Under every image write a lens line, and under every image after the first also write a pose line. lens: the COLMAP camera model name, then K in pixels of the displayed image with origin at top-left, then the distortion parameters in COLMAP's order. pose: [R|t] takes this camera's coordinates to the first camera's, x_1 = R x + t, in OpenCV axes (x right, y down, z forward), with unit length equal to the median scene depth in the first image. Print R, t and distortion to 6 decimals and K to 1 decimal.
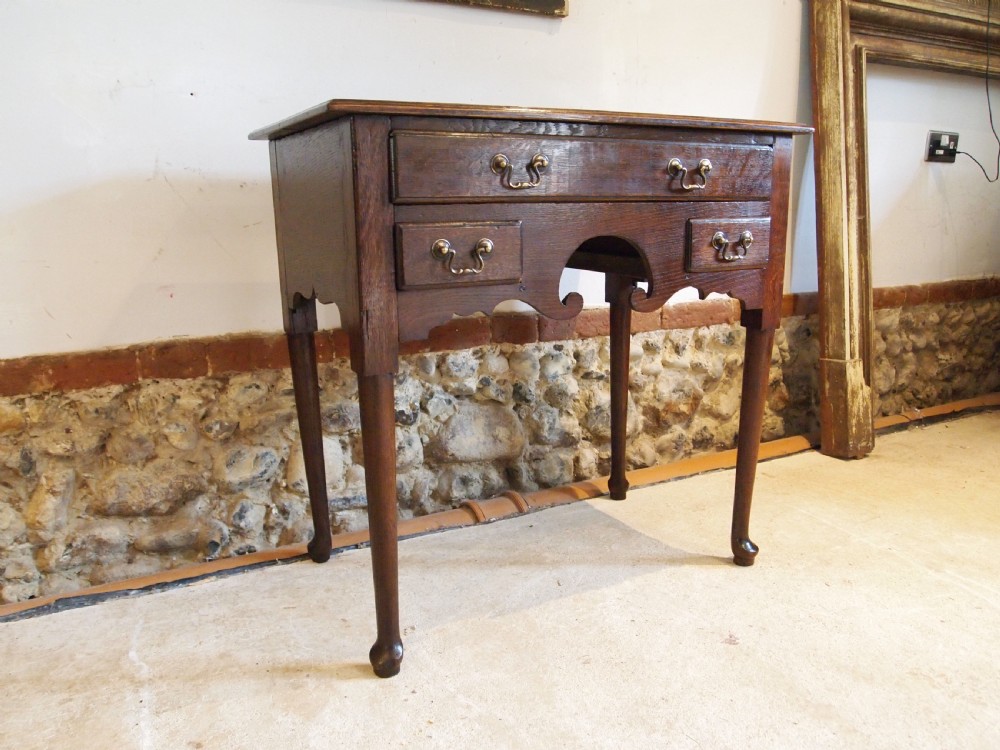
lens RADIAL K [[796.6, 0, 504.7], [0, 796.6, 377.2], [0, 0, 1]] dist [-0.045147, 0.000499]
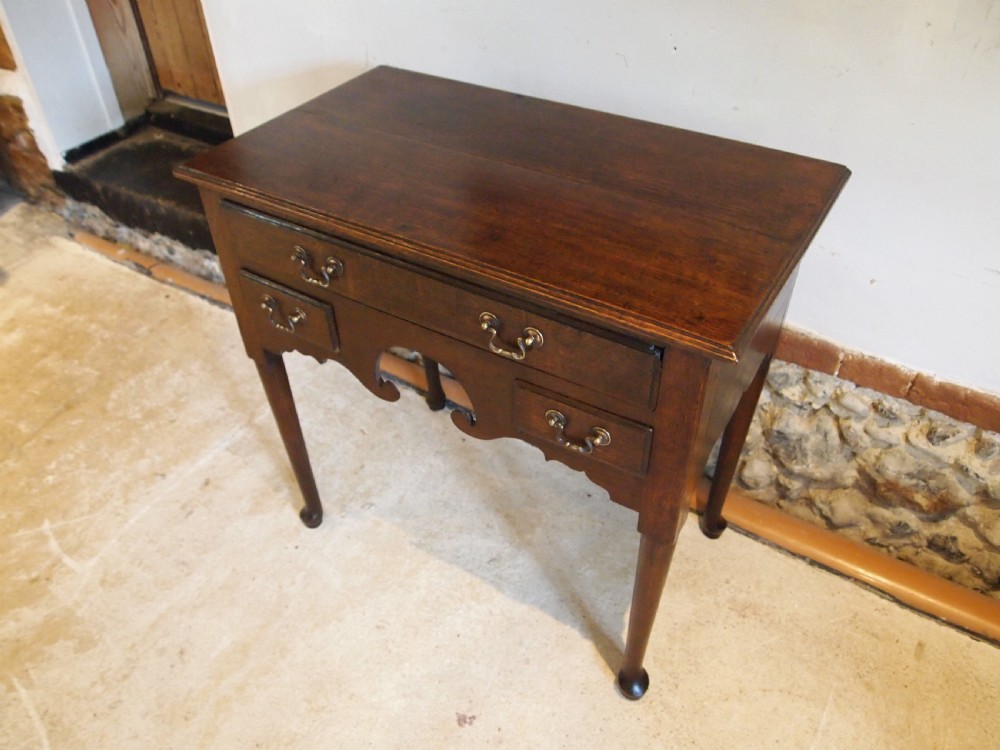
lens RADIAL K [[796.6, 0, 504.7], [0, 796.6, 377.2], [0, 0, 1]] dist [-0.045147, 0.000499]
pose [[0.494371, 0.571525, -0.654947, 0.619409], [-0.178172, 0.804089, 0.567181, -0.540717], [0.850795, -0.163705, 0.499349, 0.489042]]
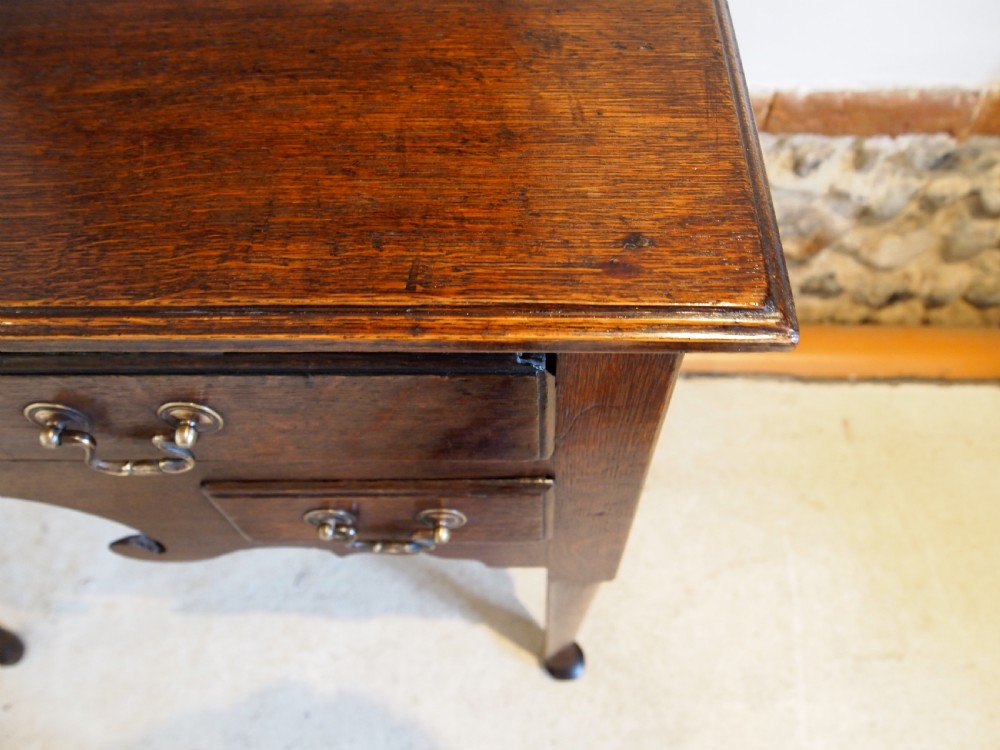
lens RADIAL K [[781.4, 0, 504.1], [0, 781.4, 380.2], [0, 0, 1]] dist [-0.047768, 0.000265]
pose [[0.863988, 0.418256, -0.280334, 0.342284], [-0.078307, 0.661599, 0.745757, -0.397925], [0.497386, -0.622373, 0.604366, 0.739237]]
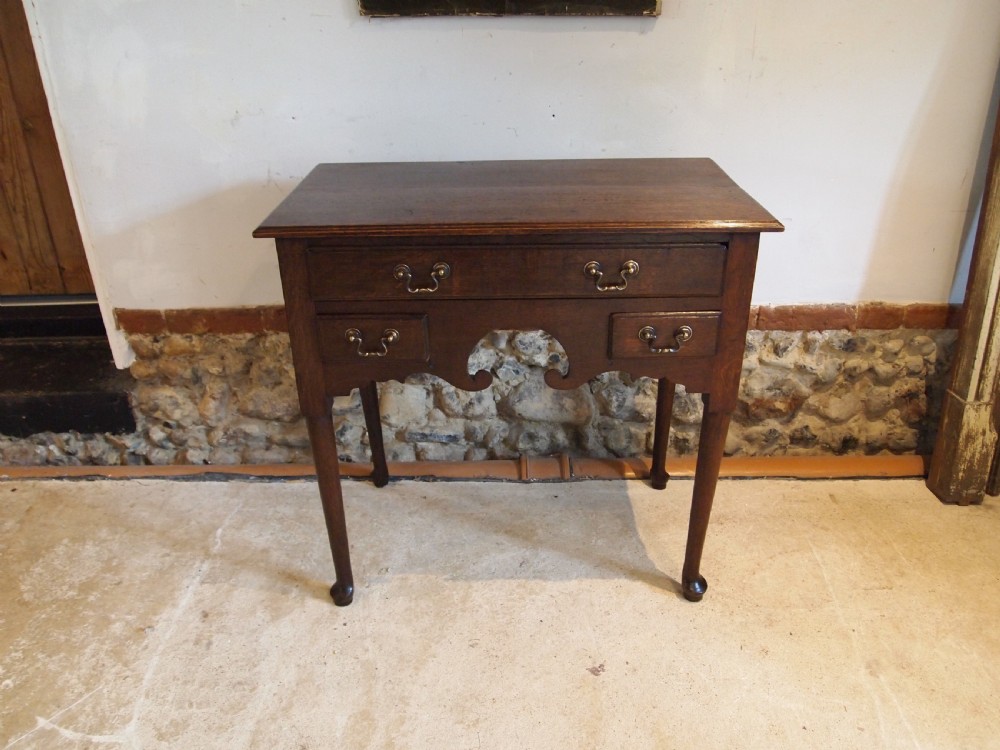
lens RADIAL K [[800.2, 0, 505.0], [0, 800.2, 377.8], [0, 0, 1]] dist [-0.041857, -0.003980]
pose [[0.876868, 0.219629, -0.427628, 0.479314], [-0.101021, 0.953859, 0.282752, -0.334126], [0.469997, -0.204737, 0.858595, 0.006685]]
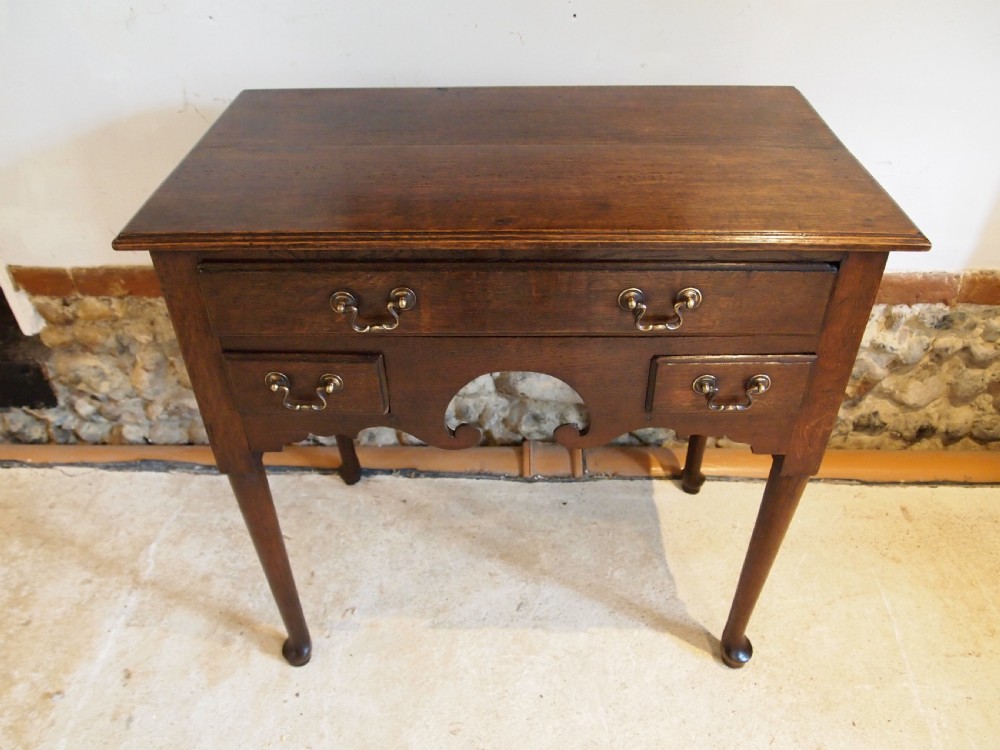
lens RADIAL K [[796.6, 0, 504.7], [0, 796.6, 377.2], [0, 0, 1]] dist [-0.045147, 0.000499]
pose [[0.866322, 0.307208, -0.393840, 0.333334], [-0.108363, 0.885307, 0.452205, -0.407813], [0.487590, -0.349077, 0.800251, 0.298253]]
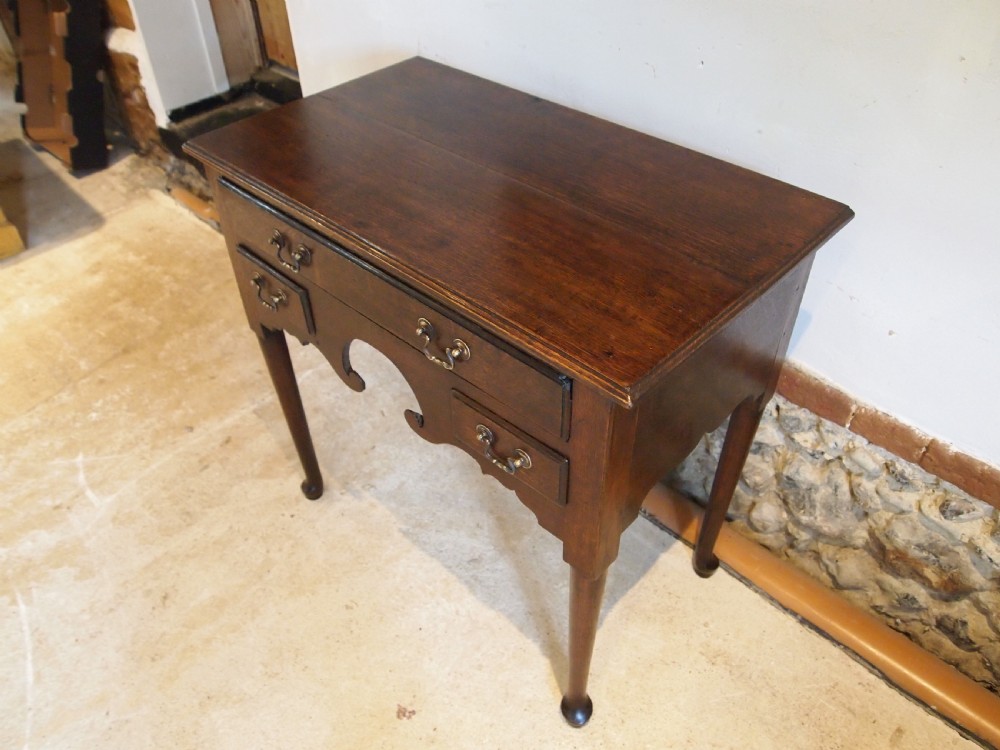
lens RADIAL K [[796.6, 0, 504.7], [0, 796.6, 377.2], [0, 0, 1]] dist [-0.045147, 0.000499]
pose [[0.308275, 0.636854, -0.706671, 0.660859], [-0.194915, 0.769375, 0.608334, -0.578647], [0.931115, -0.049793, 0.361312, 0.631842]]
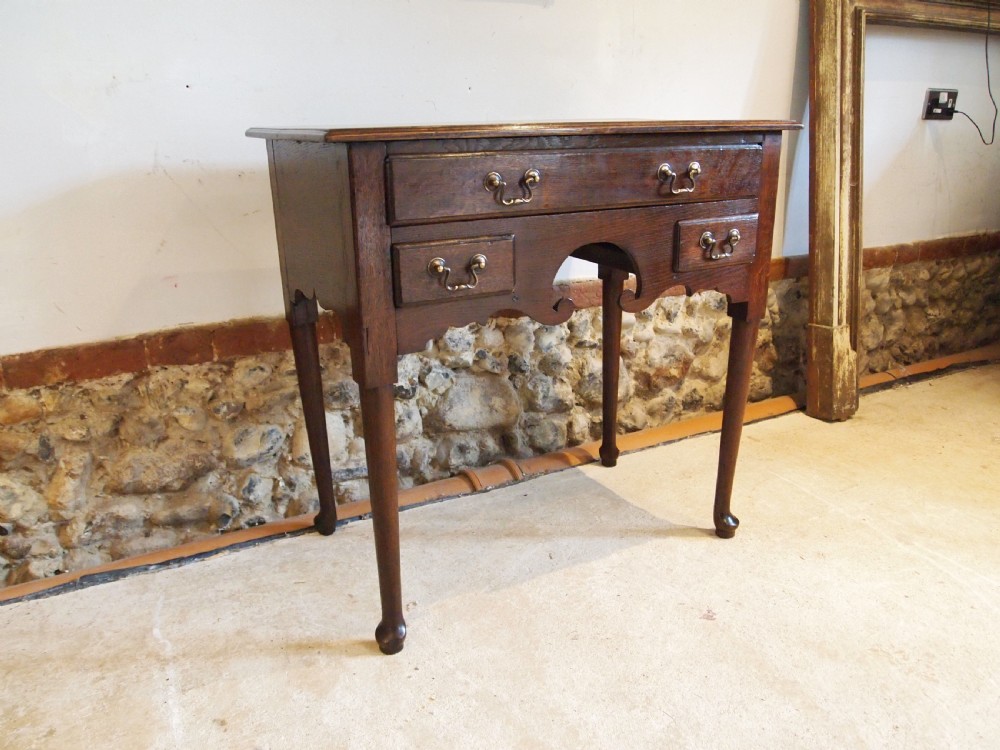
lens RADIAL K [[796.6, 0, 504.7], [0, 796.6, 377.2], [0, 0, 1]] dist [-0.045147, 0.000499]
pose [[0.999995, -0.002561, 0.001623, 0.004944], [0.002379, 0.994623, 0.103533, -0.087107], [-0.001879, -0.103529, 0.994625, -0.036372]]
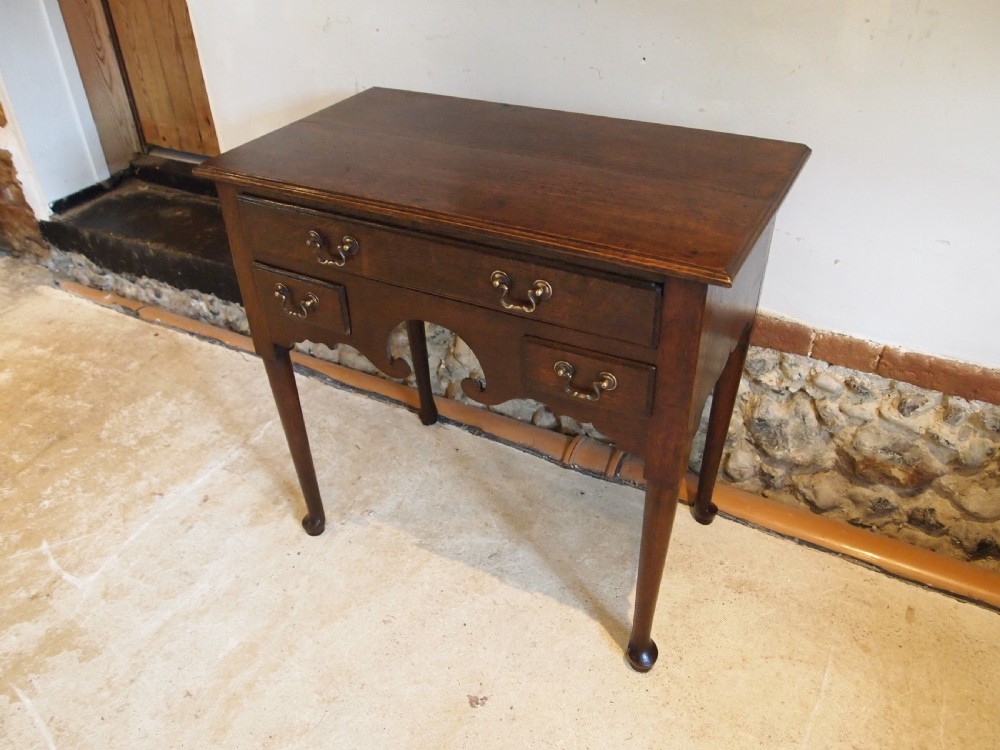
lens RADIAL K [[800.2, 0, 505.0], [0, 800.2, 377.8], [0, 0, 1]] dist [-0.041857, -0.003980]
pose [[0.544332, 0.484734, -0.684643, 0.693052], [-0.166662, 0.862370, 0.478060, -0.473692], [0.822148, -0.146119, 0.550202, 0.414811]]
